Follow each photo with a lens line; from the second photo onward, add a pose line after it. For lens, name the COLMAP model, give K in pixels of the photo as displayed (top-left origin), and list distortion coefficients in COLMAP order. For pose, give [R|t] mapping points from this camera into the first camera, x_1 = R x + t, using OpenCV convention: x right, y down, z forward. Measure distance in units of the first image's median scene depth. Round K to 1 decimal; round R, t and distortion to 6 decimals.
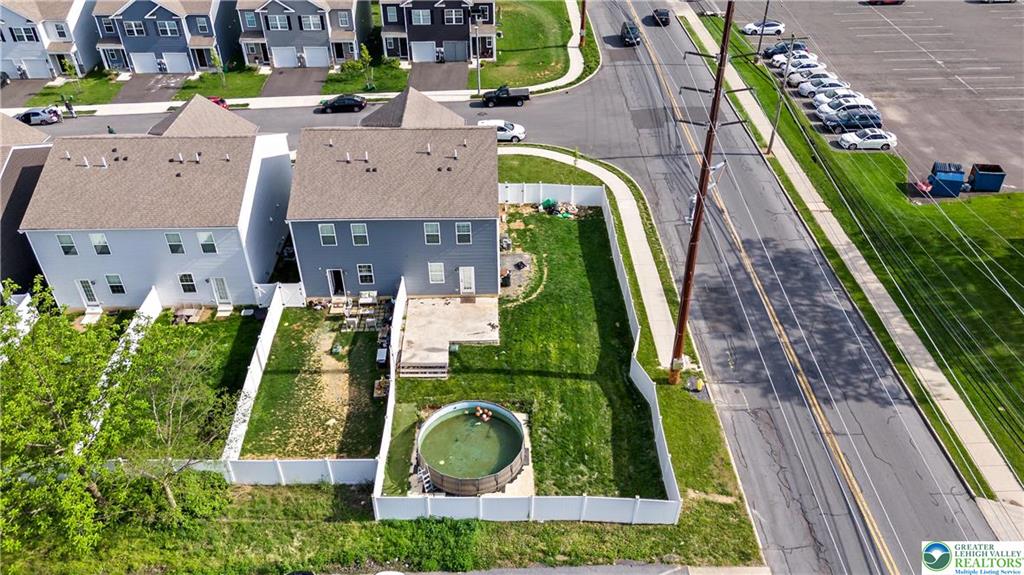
lens RADIAL K [[750.5, 0, 514.1], [0, 750.5, 285.3], [0, 0, 1]] dist [0.088105, -0.098246]
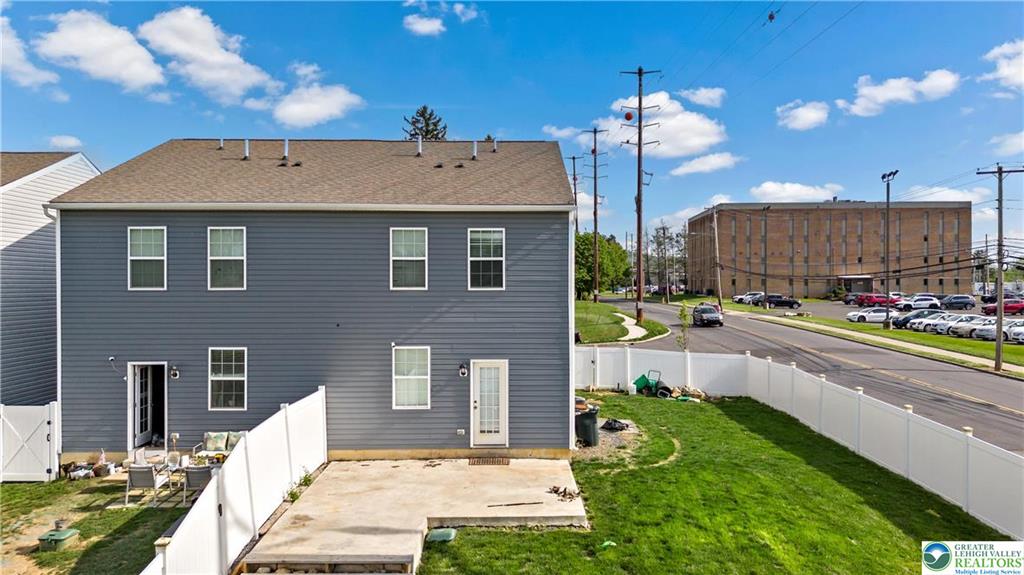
lens RADIAL K [[750.5, 0, 514.1], [0, 750.5, 285.3], [0, 0, 1]] dist [0.088105, -0.098246]
pose [[0.999782, 0.004172, -0.020459, -0.042093], [-0.015114, 0.820660, -0.571217, 0.163118], [0.014406, 0.571402, 0.820544, 0.645559]]
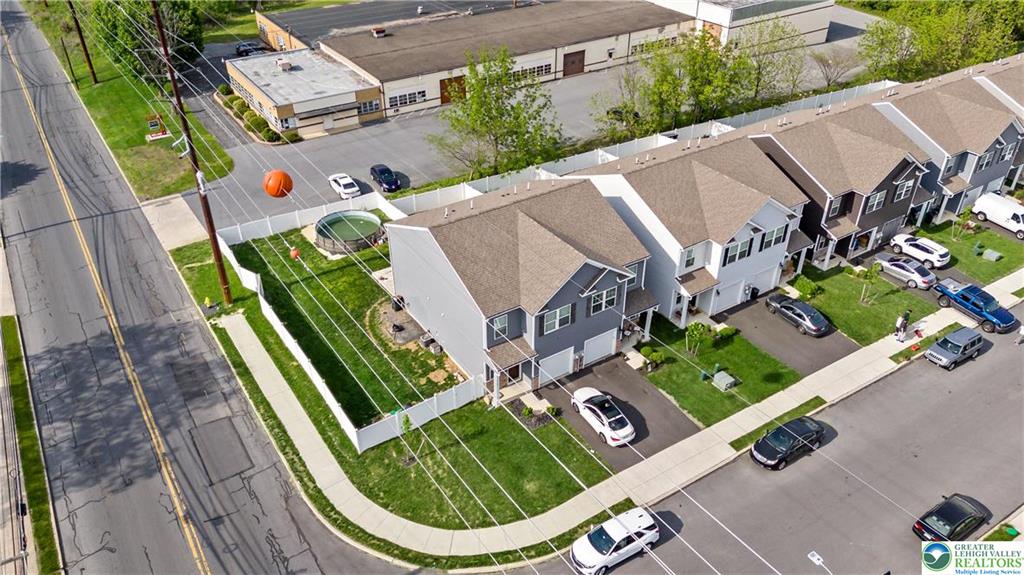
lens RADIAL K [[750.5, 0, 514.1], [0, 750.5, 285.3], [0, 0, 1]] dist [0.088105, -0.098246]
pose [[-0.848914, 0.296979, -0.437206, 0.320608], [-0.300263, 0.409769, 0.861355, -1.033765], [0.434958, 0.862492, -0.258686, 1.368411]]
